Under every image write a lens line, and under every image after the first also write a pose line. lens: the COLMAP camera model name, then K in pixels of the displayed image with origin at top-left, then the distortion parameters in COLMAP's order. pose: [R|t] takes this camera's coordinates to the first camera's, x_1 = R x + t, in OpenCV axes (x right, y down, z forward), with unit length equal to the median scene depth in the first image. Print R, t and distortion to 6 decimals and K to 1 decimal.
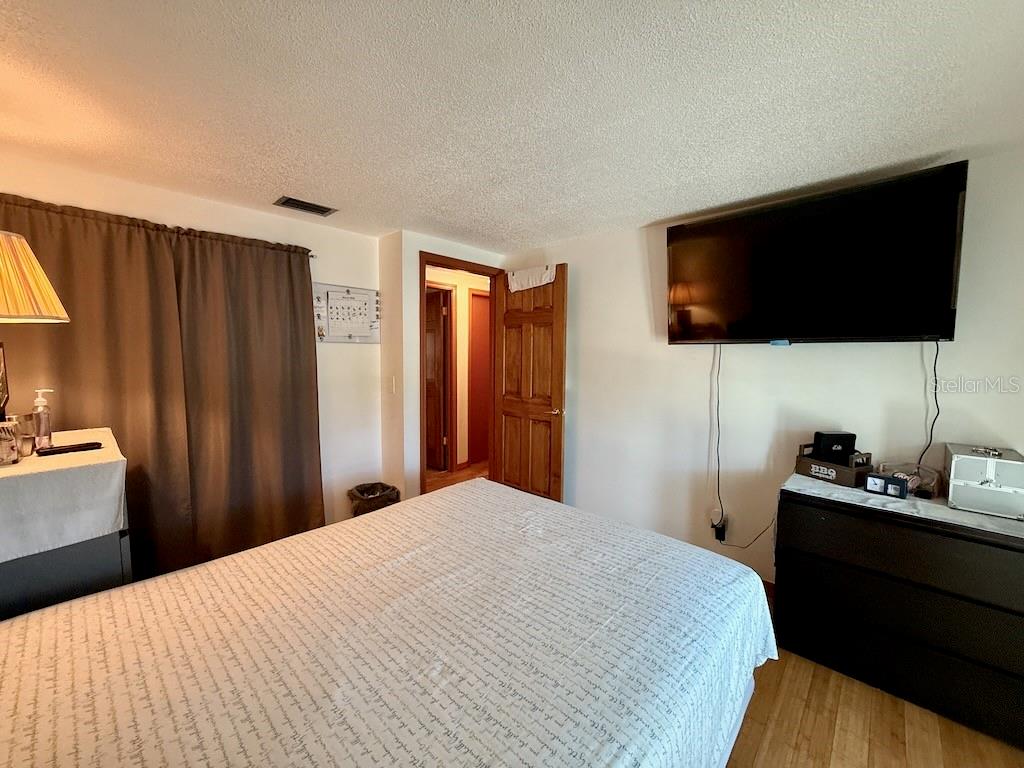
lens RADIAL K [[407.4, 0, 513.0], [0, 407.4, 384.8], [0, 0, 1]] dist [-0.000039, -0.000003]
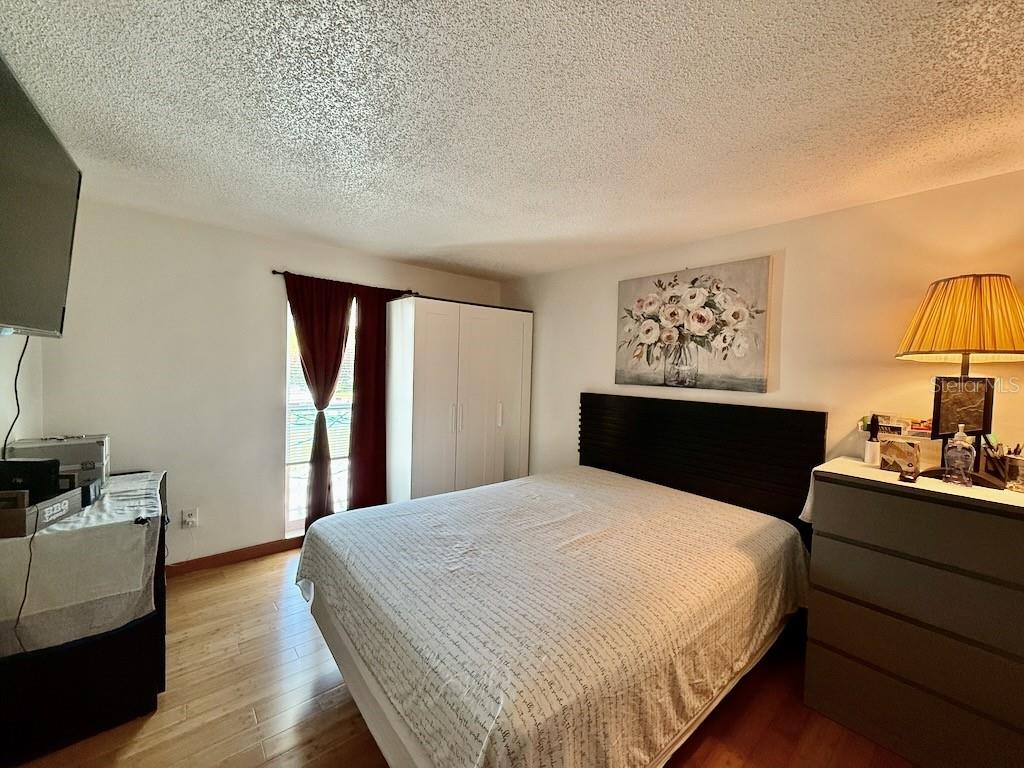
lens RADIAL K [[407.4, 0, 511.9], [0, 407.4, 382.8], [0, 0, 1]] dist [-0.000039, -0.000003]
pose [[-0.991147, -0.044373, 0.125132, -0.183892], [-0.030591, 0.993462, 0.109984, -0.154741], [-0.129195, 0.105183, -0.986025, 2.018906]]
